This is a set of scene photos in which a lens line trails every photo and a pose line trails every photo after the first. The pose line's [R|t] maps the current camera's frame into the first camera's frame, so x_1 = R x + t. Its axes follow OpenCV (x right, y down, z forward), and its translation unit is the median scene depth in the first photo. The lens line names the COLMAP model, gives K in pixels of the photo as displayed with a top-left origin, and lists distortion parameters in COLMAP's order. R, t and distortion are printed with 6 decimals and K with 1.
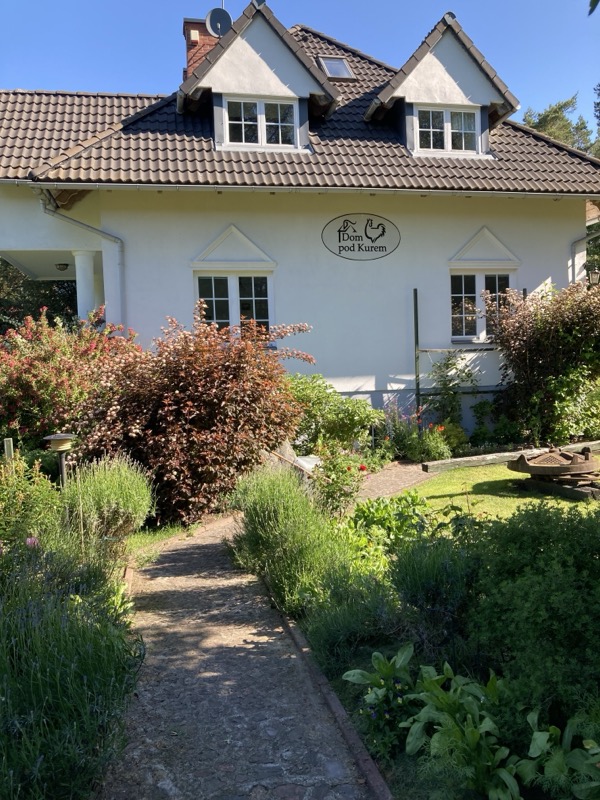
lens RADIAL K [[666.0, 0, 303.0], [0, 666.0, 402.7], [0, 0, 1]] dist [-0.019611, -0.011407]
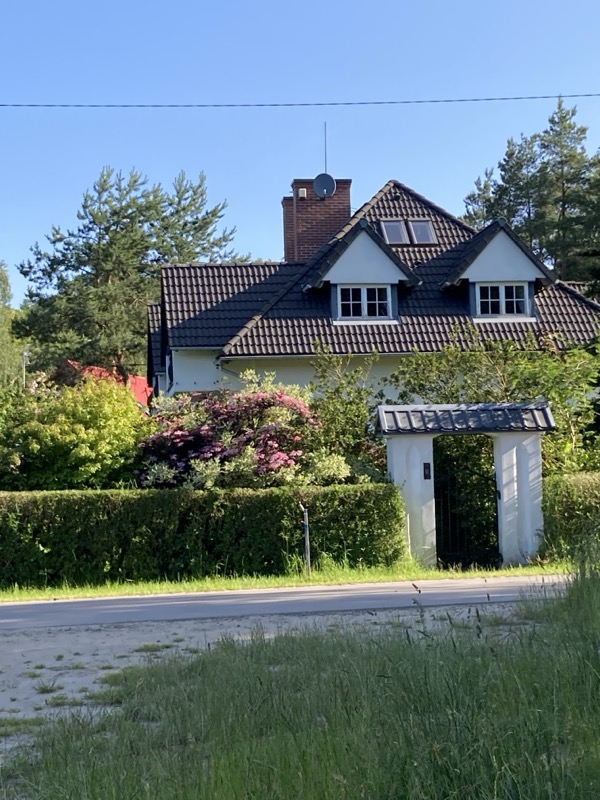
lens RADIAL K [[1533.5, 0, 300.0], [0, 1533.5, 401.0], [0, 0, 1]] dist [0.363362, 0.000000]
pose [[0.997639, 0.002601, -0.068620, 0.026531], [-0.010487, 0.993332, -0.114812, 0.166523], [0.067864, 0.115261, 0.991014, -2.240307]]
